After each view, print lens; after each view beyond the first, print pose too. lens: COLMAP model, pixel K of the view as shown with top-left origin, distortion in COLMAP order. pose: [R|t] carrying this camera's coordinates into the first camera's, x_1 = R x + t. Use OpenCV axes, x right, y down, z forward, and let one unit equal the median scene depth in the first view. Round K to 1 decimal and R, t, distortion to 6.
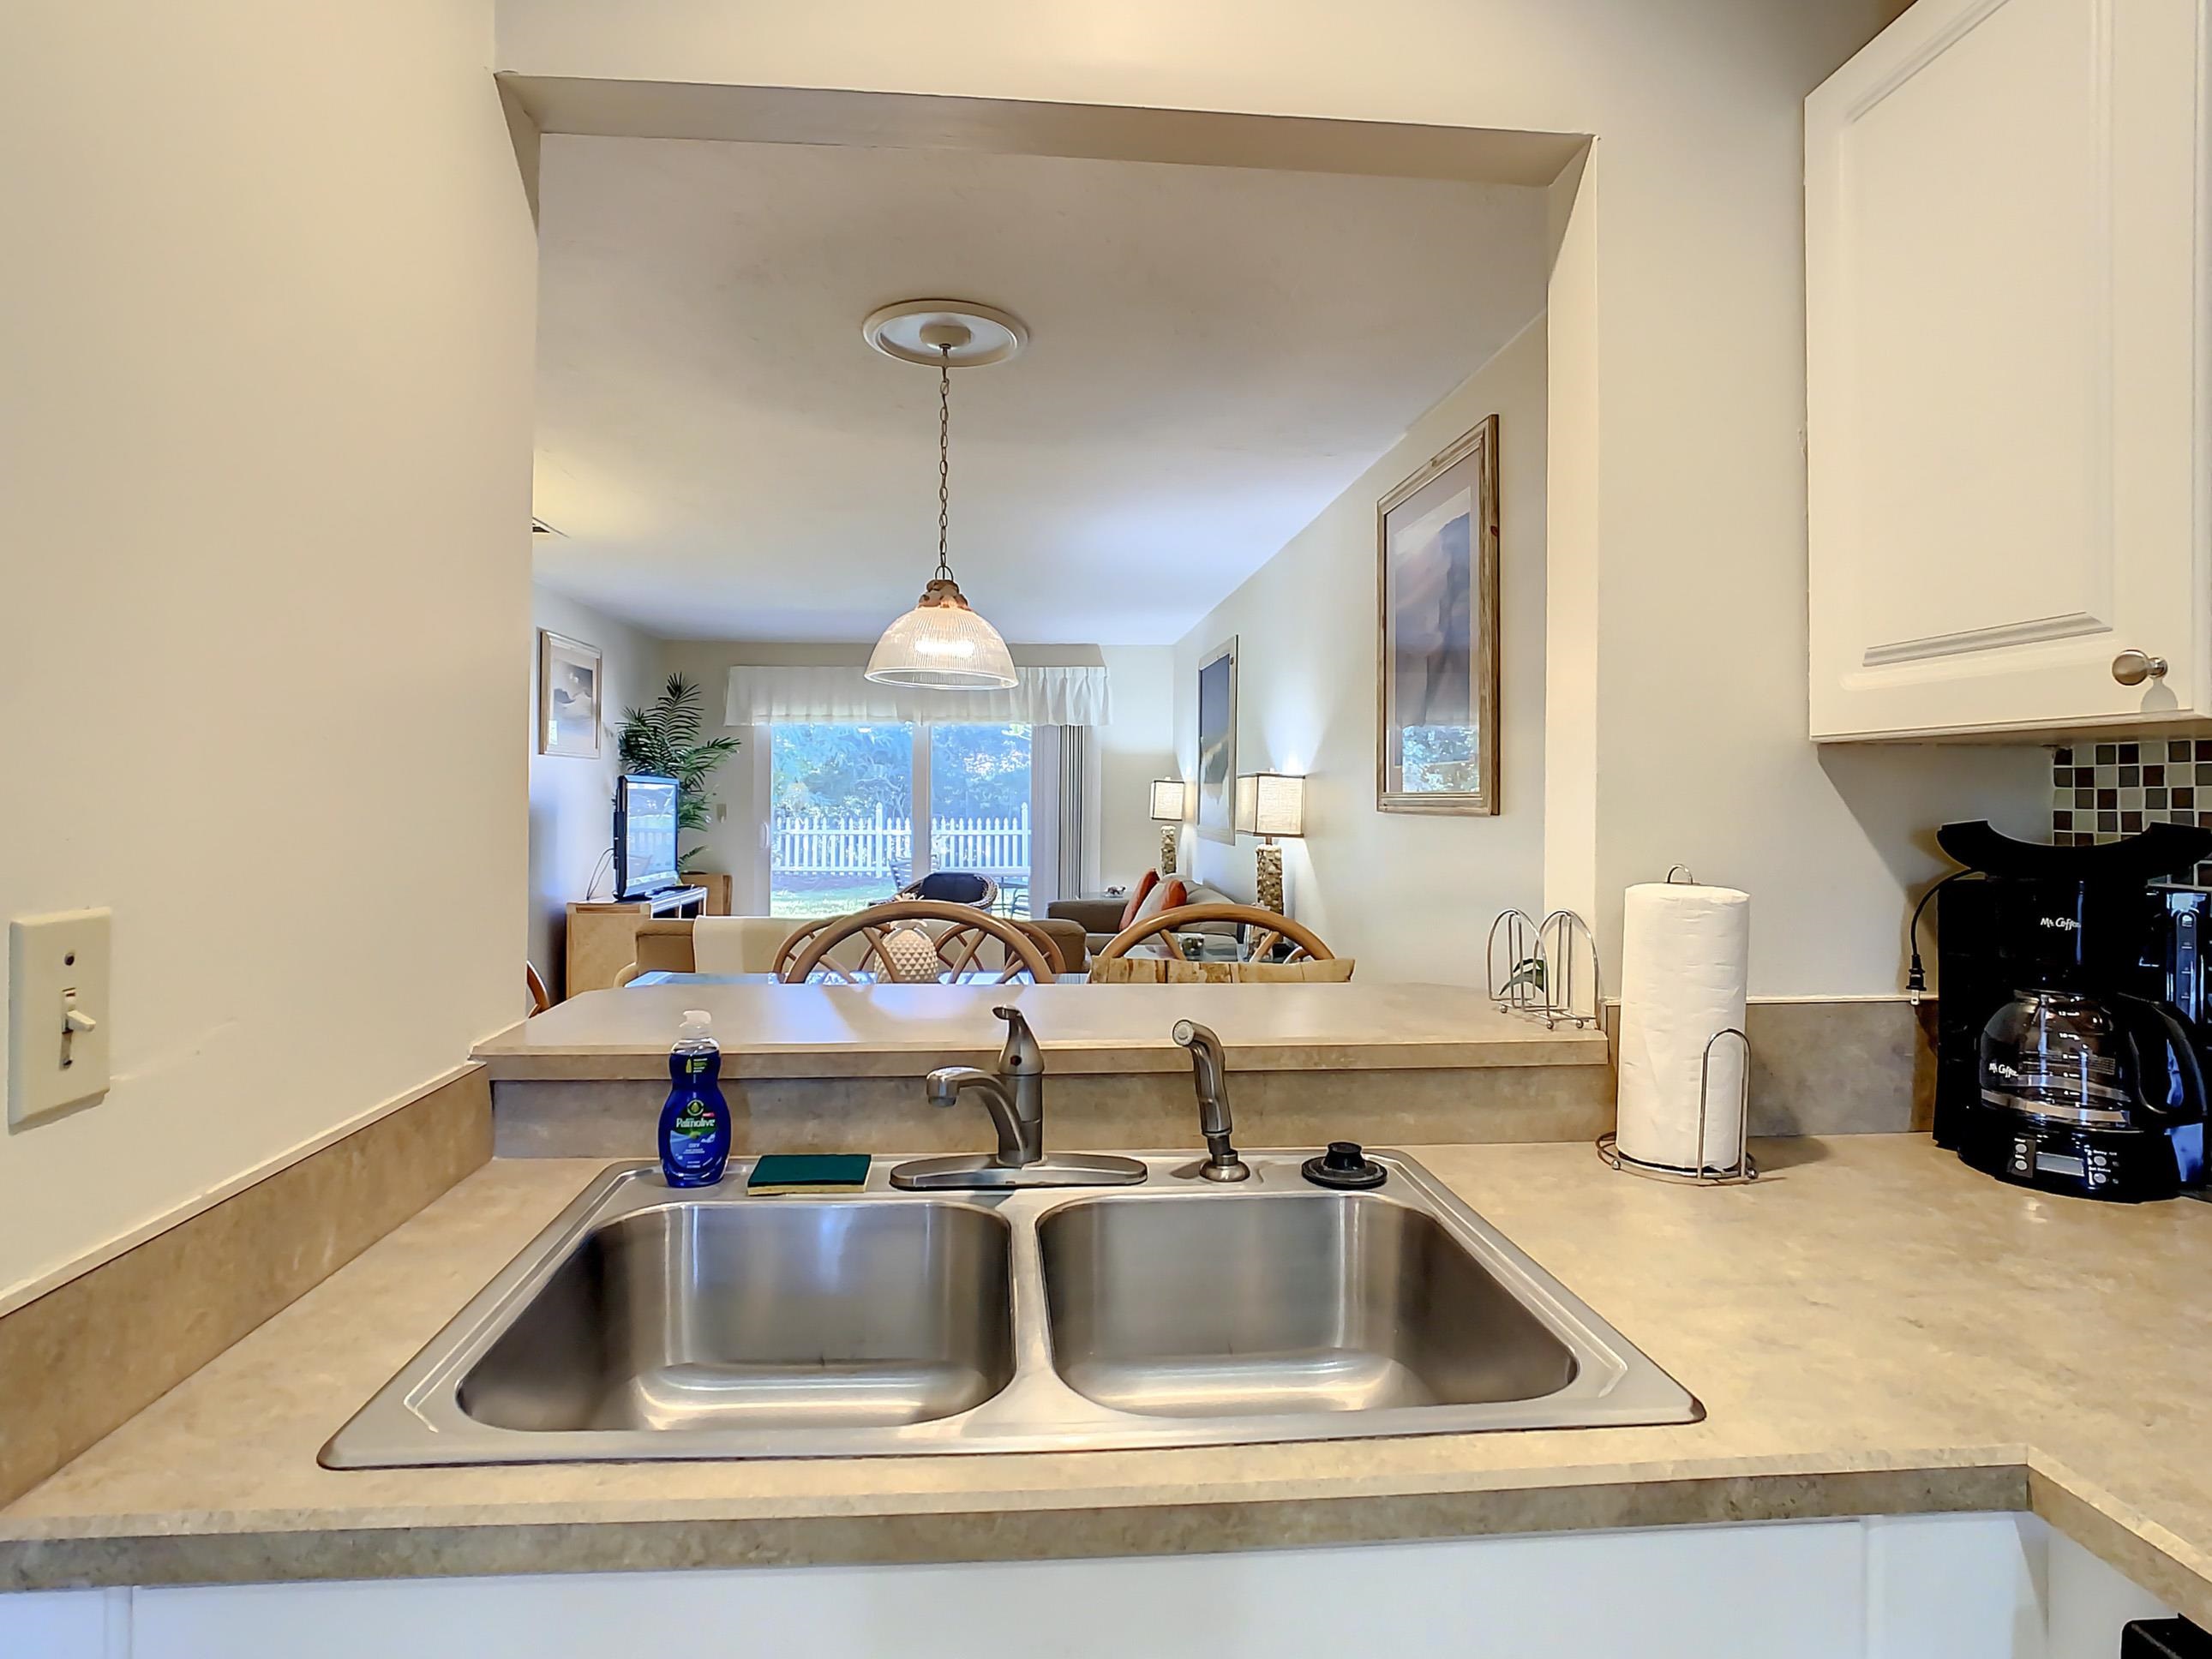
lens RADIAL K [[1165.2, 0, 1161.2], [0, 1165.2, 799.0], [0, 0, 1]] dist [-0.045084, 0.016906]
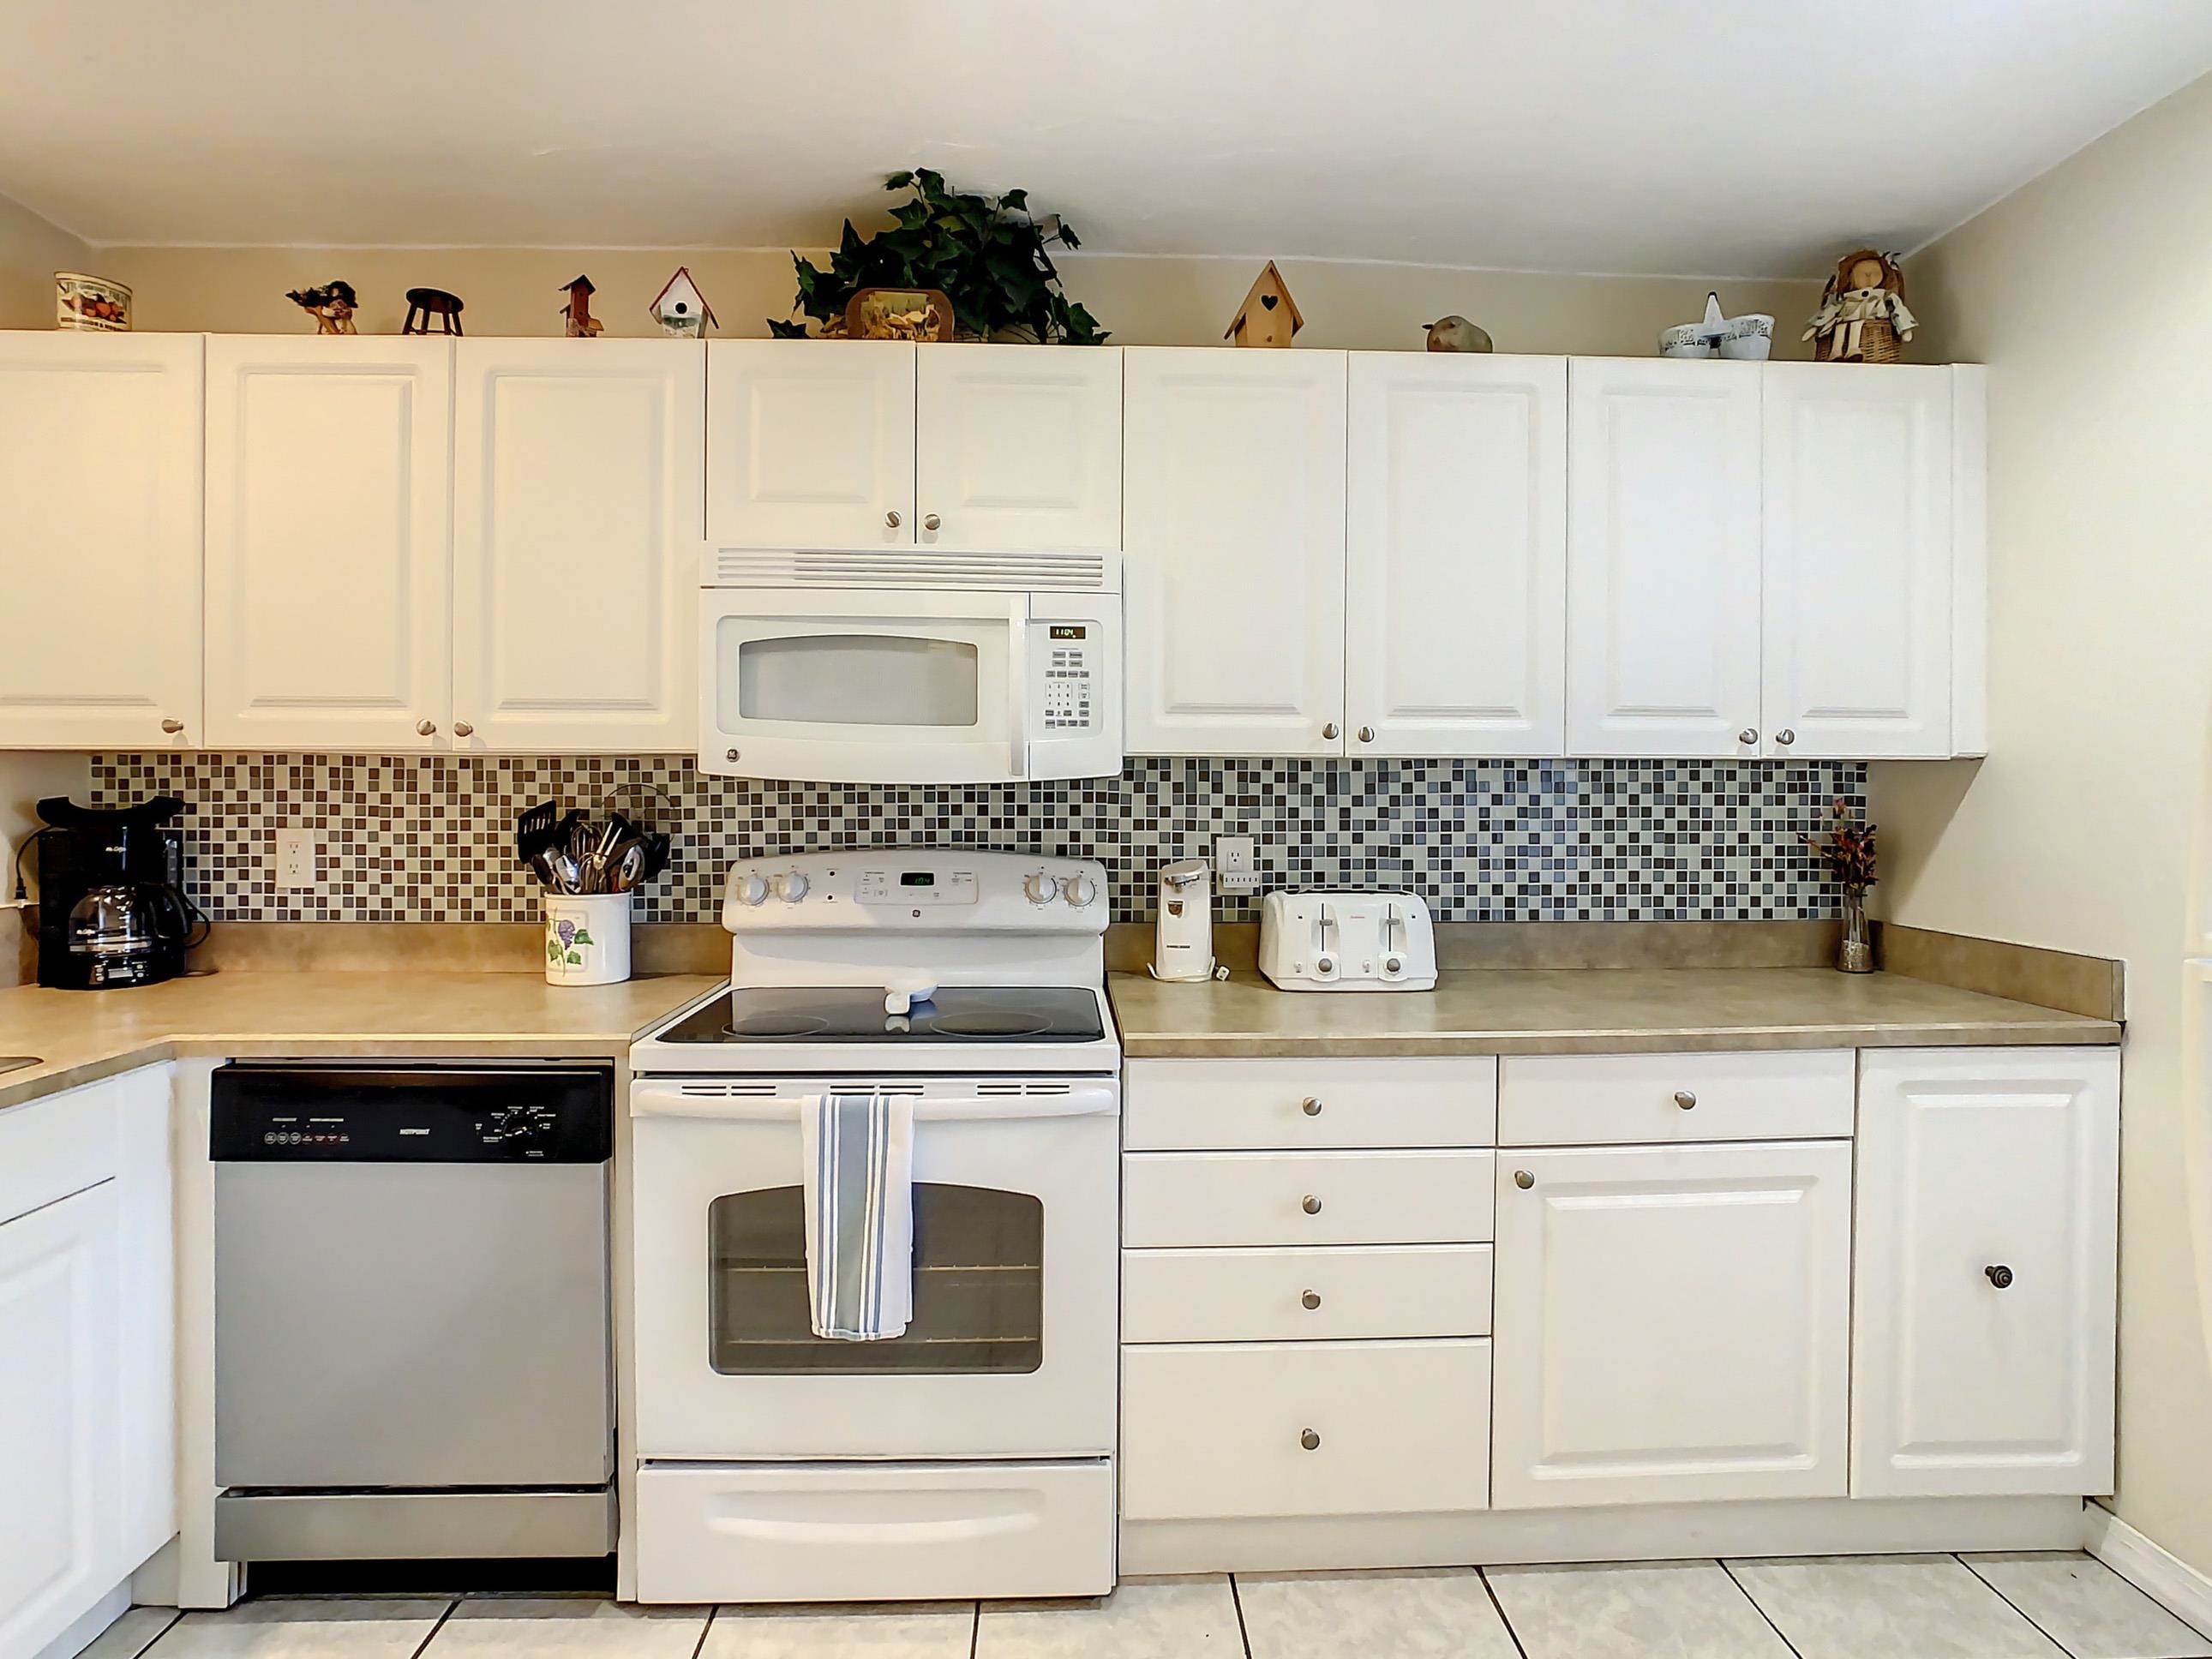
lens RADIAL K [[1165.2, 0, 1066.1], [0, 1165.2, 806.1], [0, 0, 1]] dist [-0.045084, 0.016906]
pose [[0.093803, -0.021945, 0.995349, -0.823496], [0.000007, 0.999757, 0.022042, -0.004999], [-0.995591, -0.002060, 0.093780, -0.658968]]
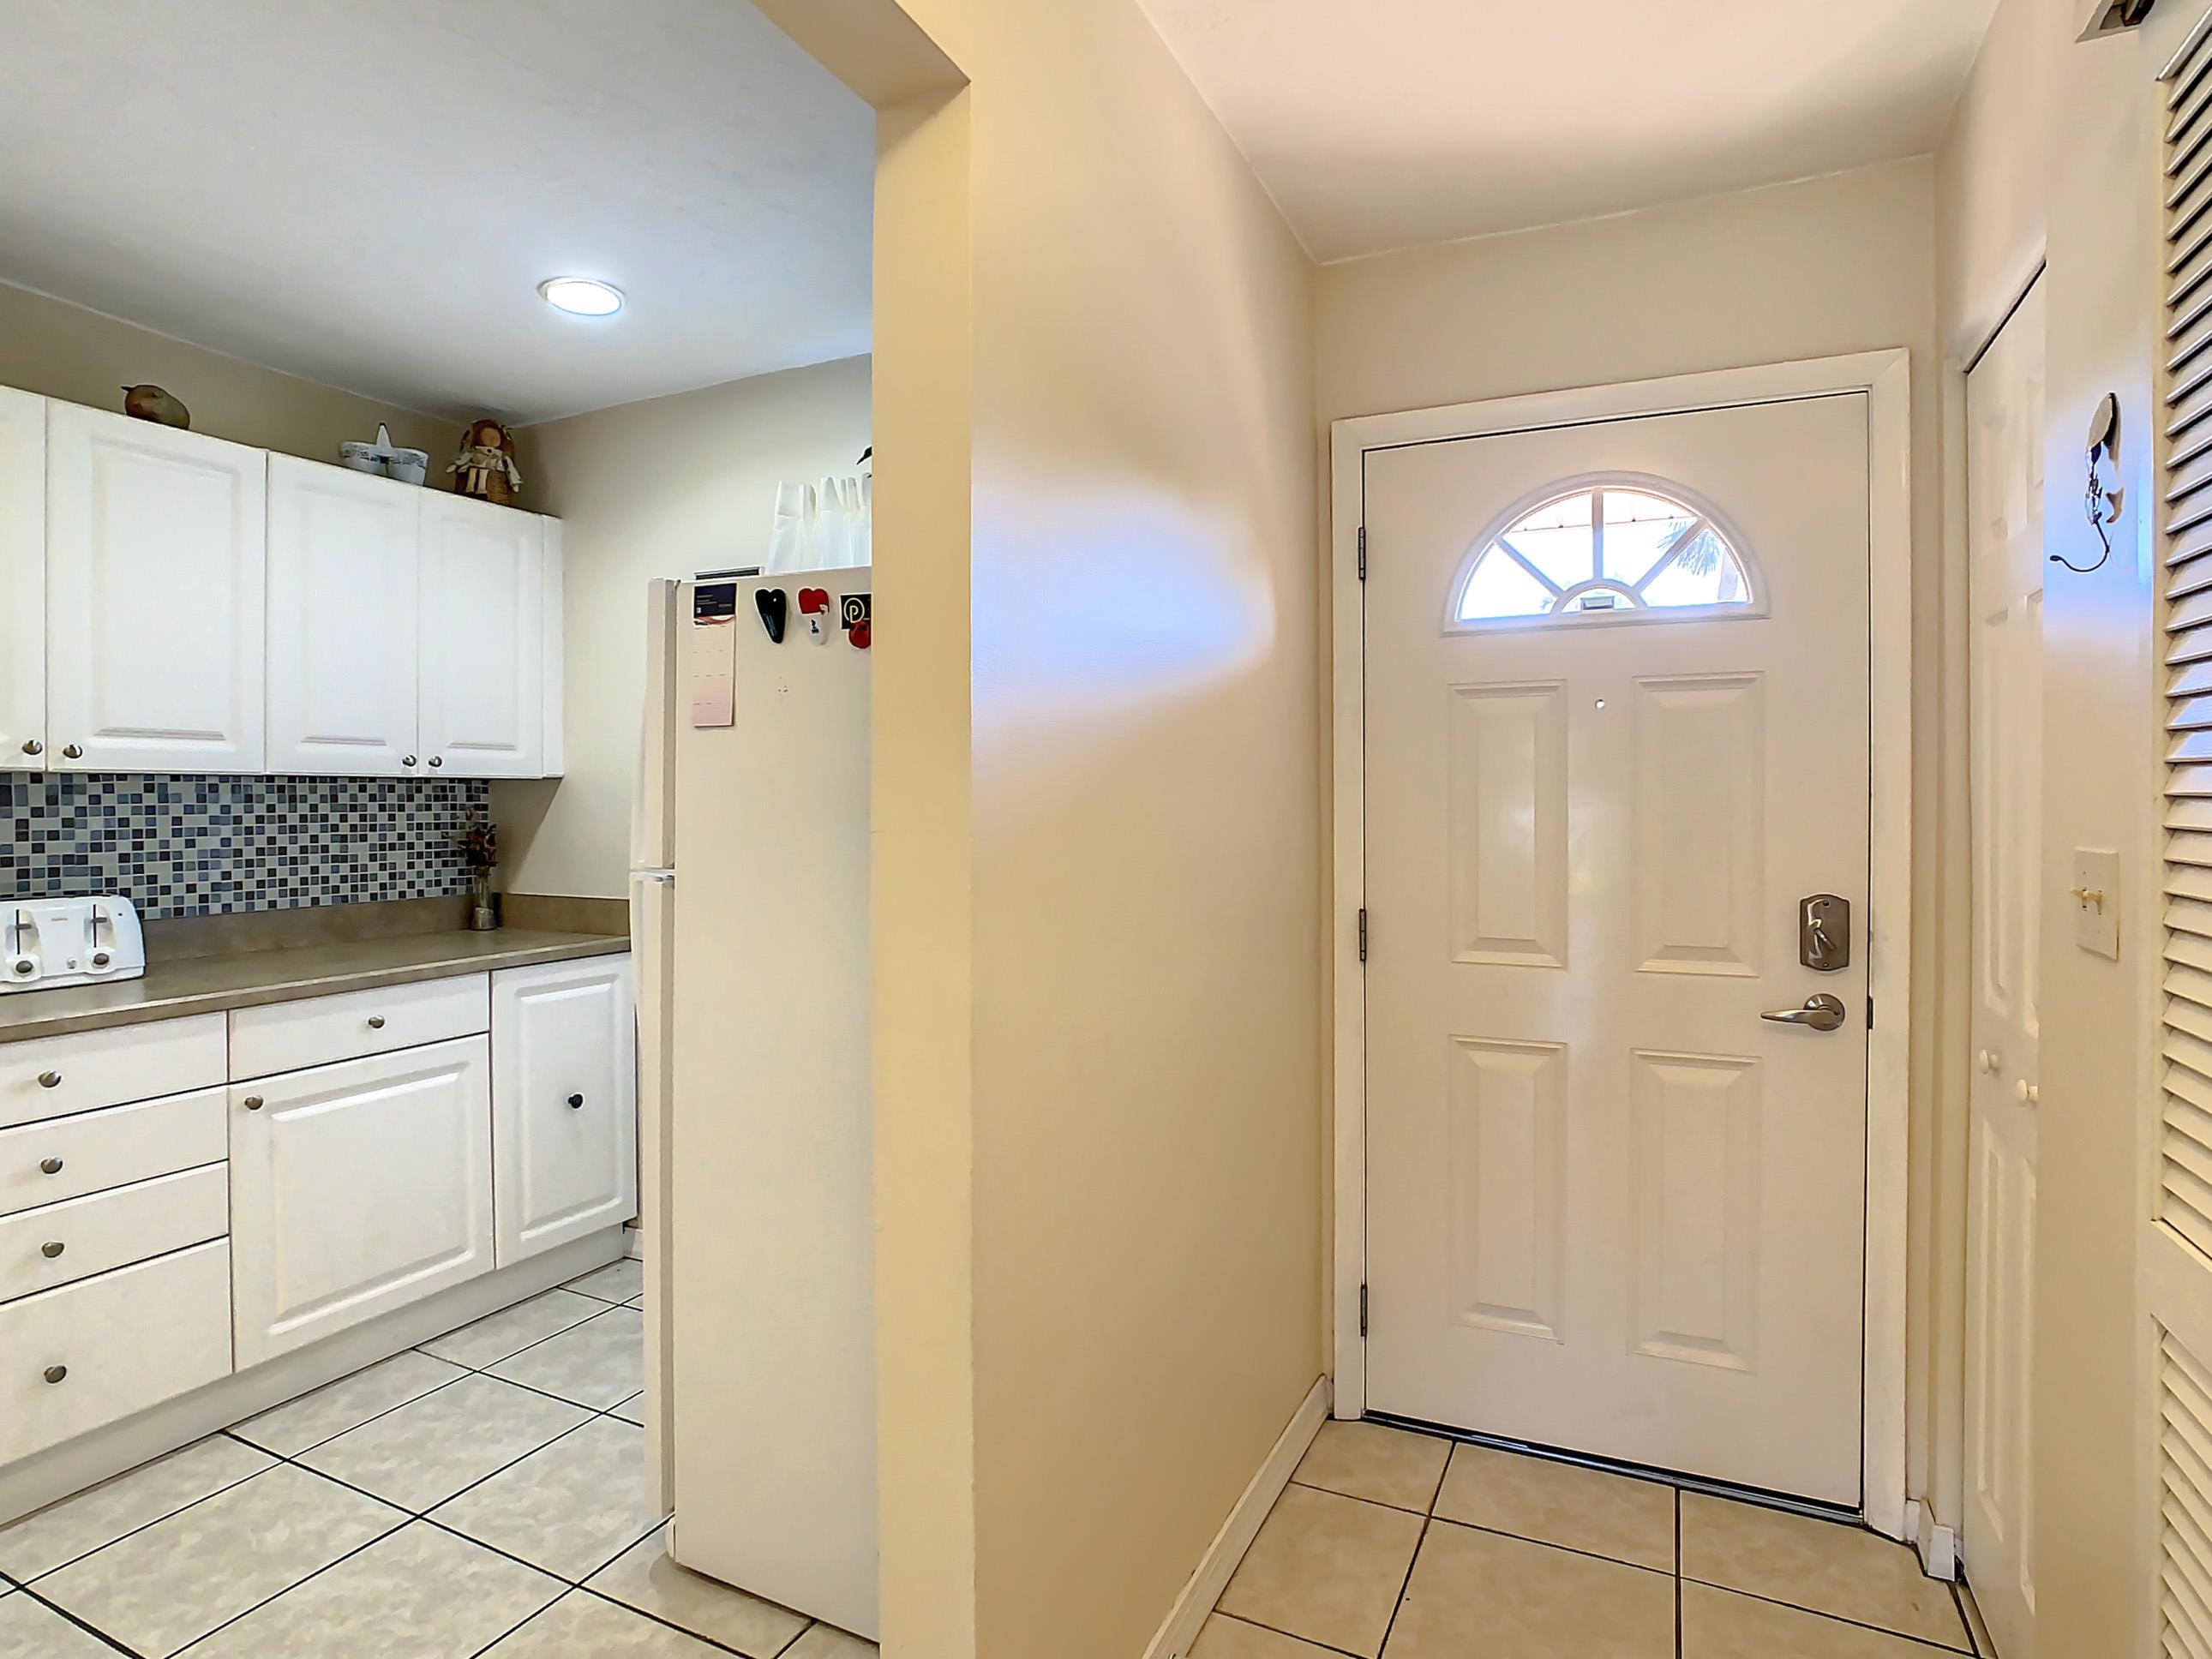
lens RADIAL K [[1165.2, 0, 1118.7], [0, 1165.2, 797.5], [0, 0, 1]] dist [-0.045084, 0.016906]
pose [[-0.855099, -0.007525, 0.518410, -1.438308], [-0.005380, 0.999970, 0.005641, -0.017338], [-0.518437, 0.002034, -0.855113, -0.278372]]
